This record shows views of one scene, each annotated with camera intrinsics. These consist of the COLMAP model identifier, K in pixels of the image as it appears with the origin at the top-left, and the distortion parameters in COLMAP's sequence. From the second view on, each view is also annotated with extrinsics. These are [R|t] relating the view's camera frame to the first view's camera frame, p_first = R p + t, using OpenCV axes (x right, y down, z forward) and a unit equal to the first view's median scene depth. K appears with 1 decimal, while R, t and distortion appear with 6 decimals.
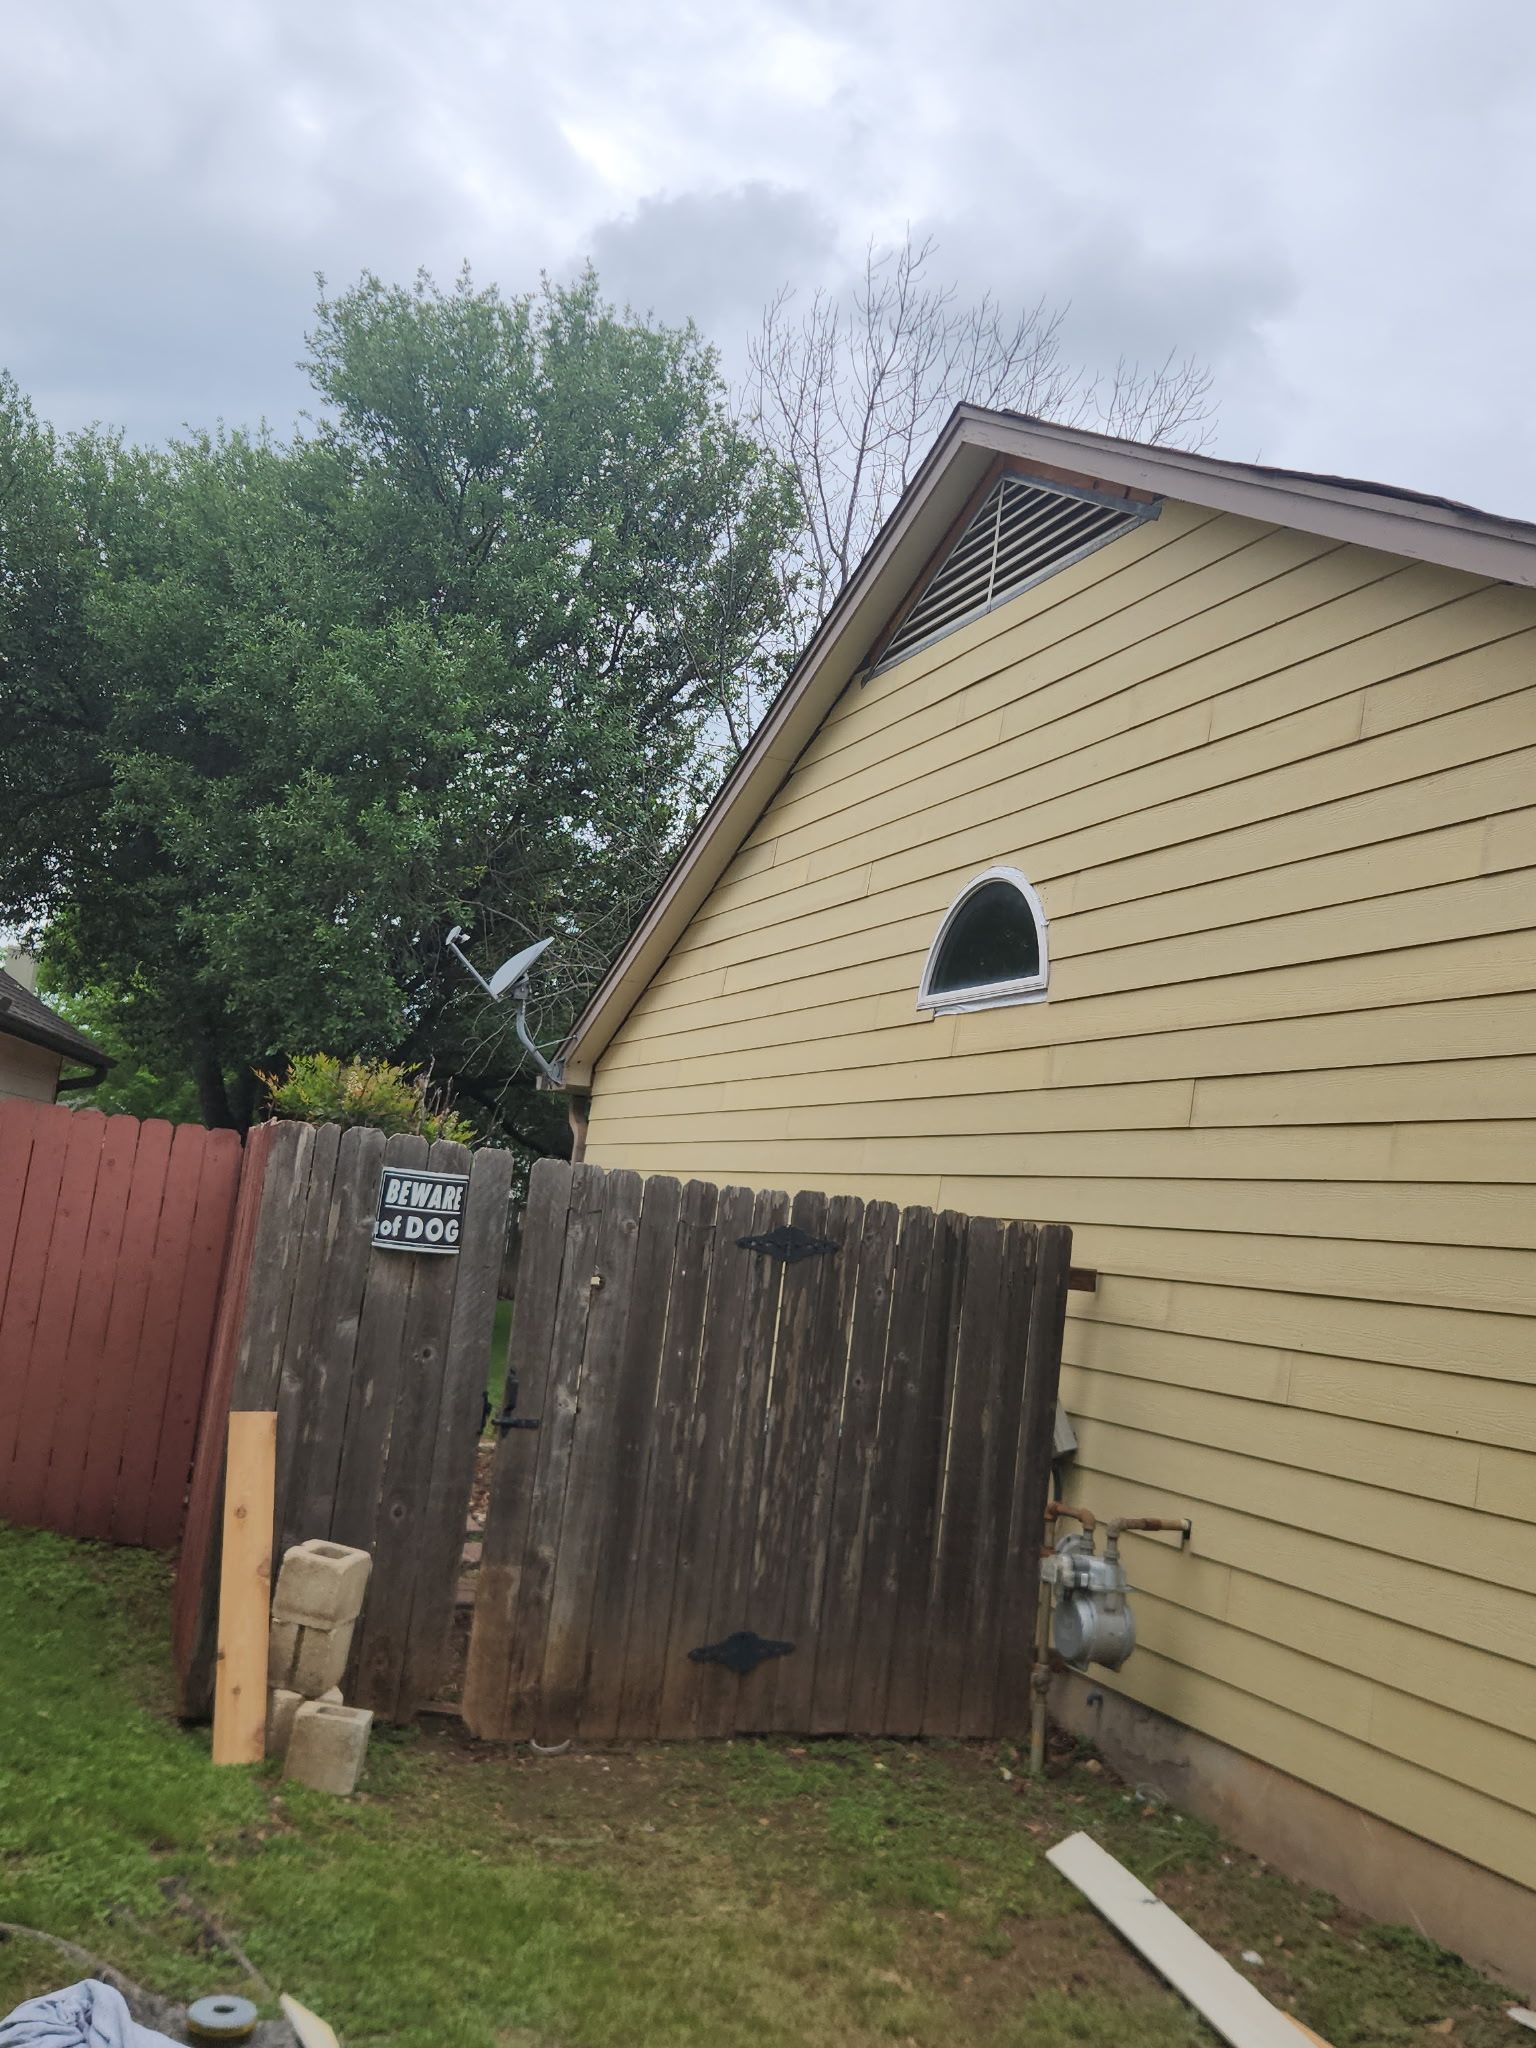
lens RADIAL K [[1830.0, 0, 753.9], [0, 1830.0, 1044.1], [0, 0, 1]] dist [0.059371, -0.042390]
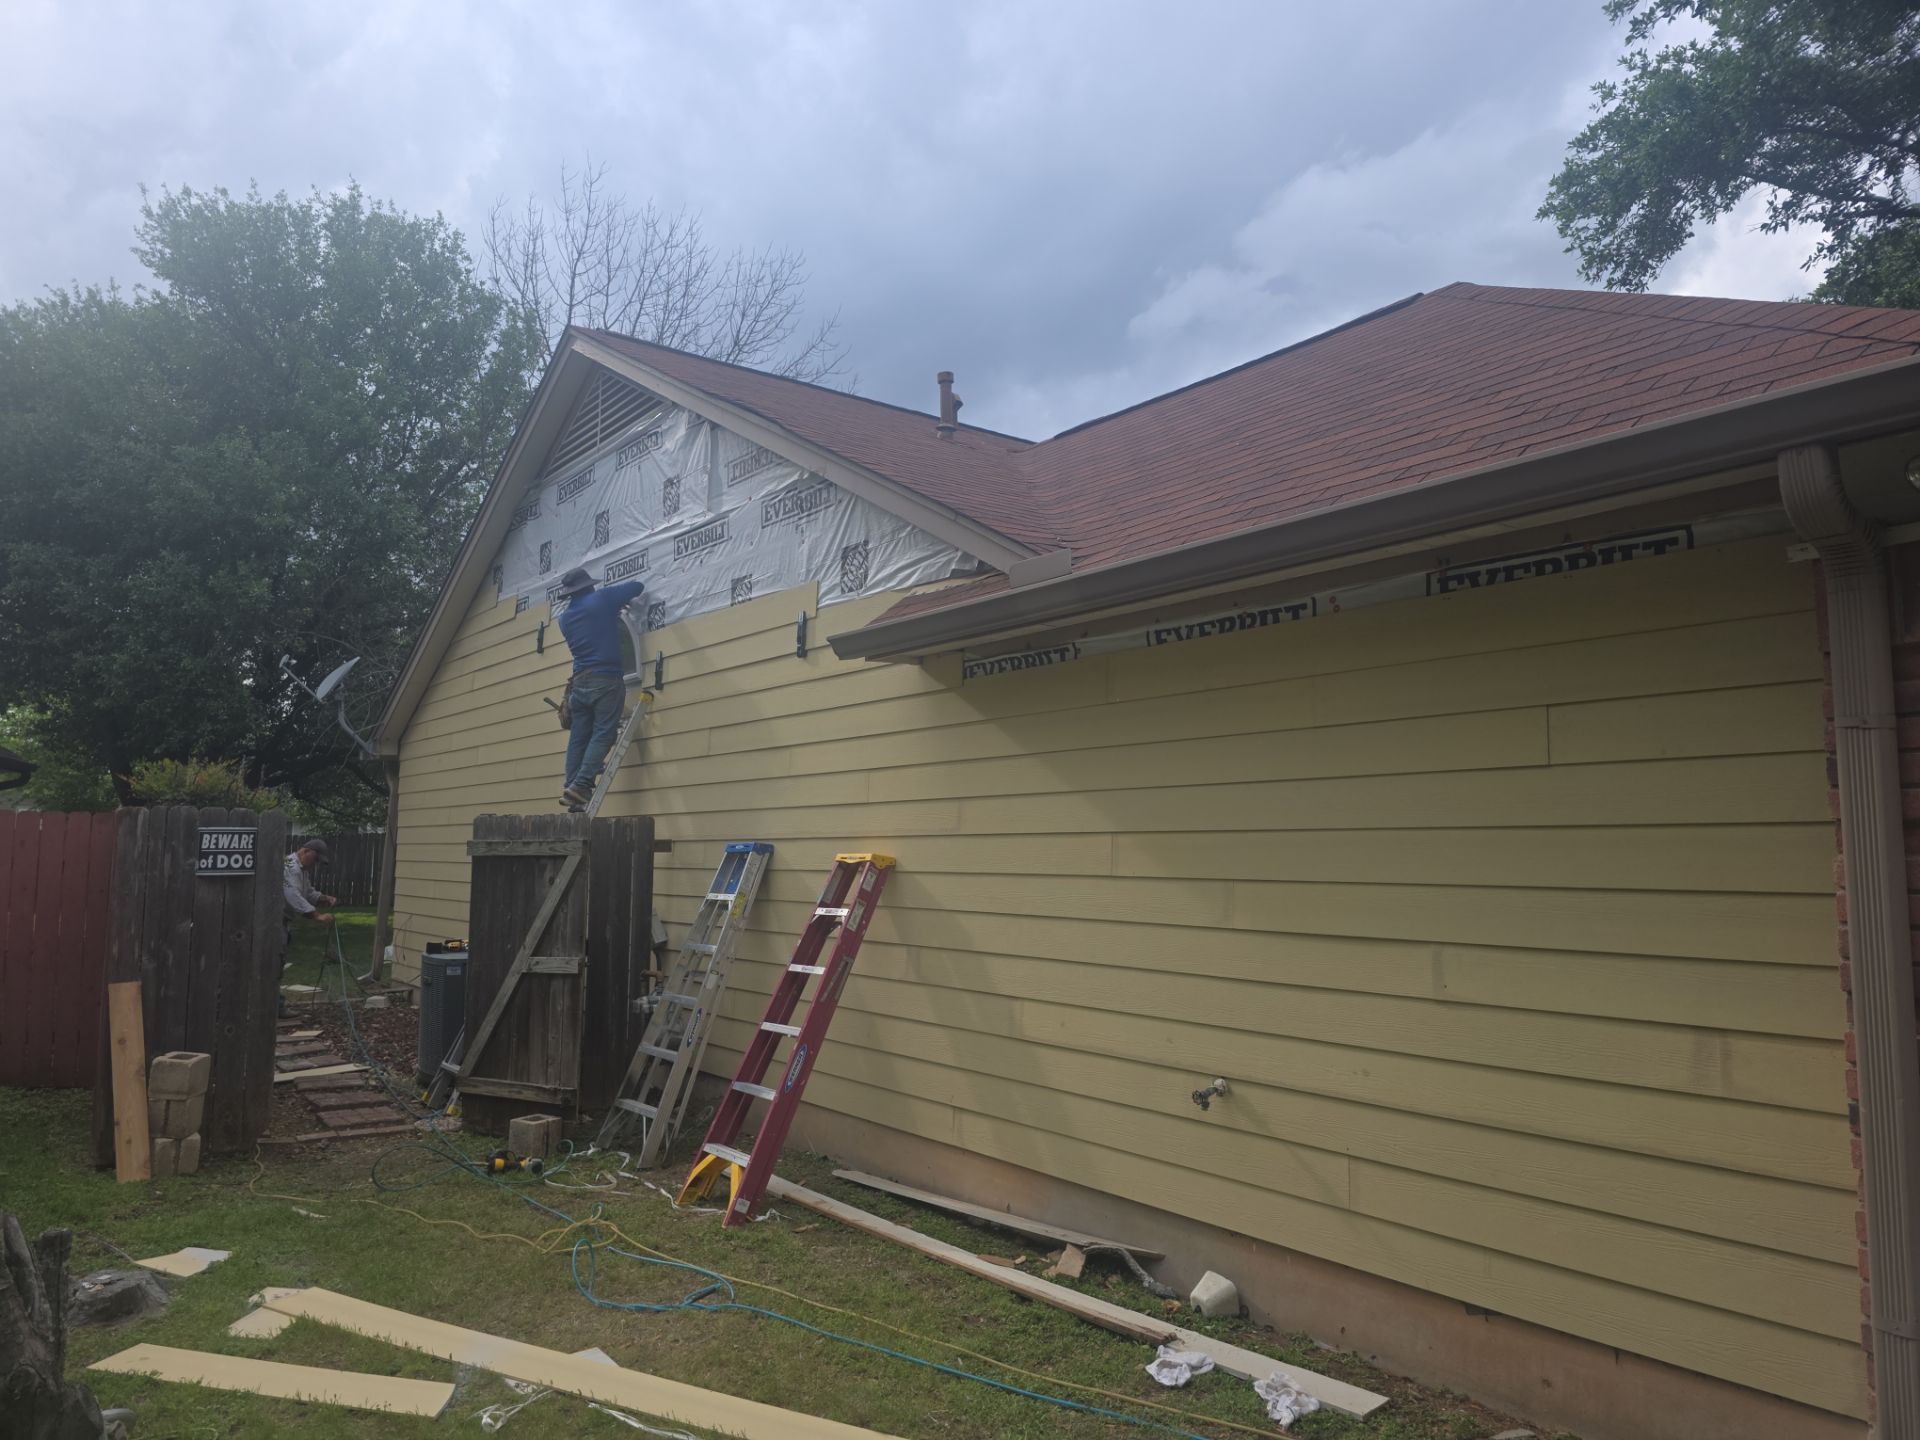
lens RADIAL K [[1308.6, 0, 958.4], [0, 1308.6, 729.8], [0, 0, 1]] dist [0.064921, -0.061976]
pose [[0.962046, -0.090912, 0.257297, 0.144360], [0.081493, 0.995562, 0.047059, -0.020125], [-0.260434, -0.024305, 0.965186, -0.308838]]
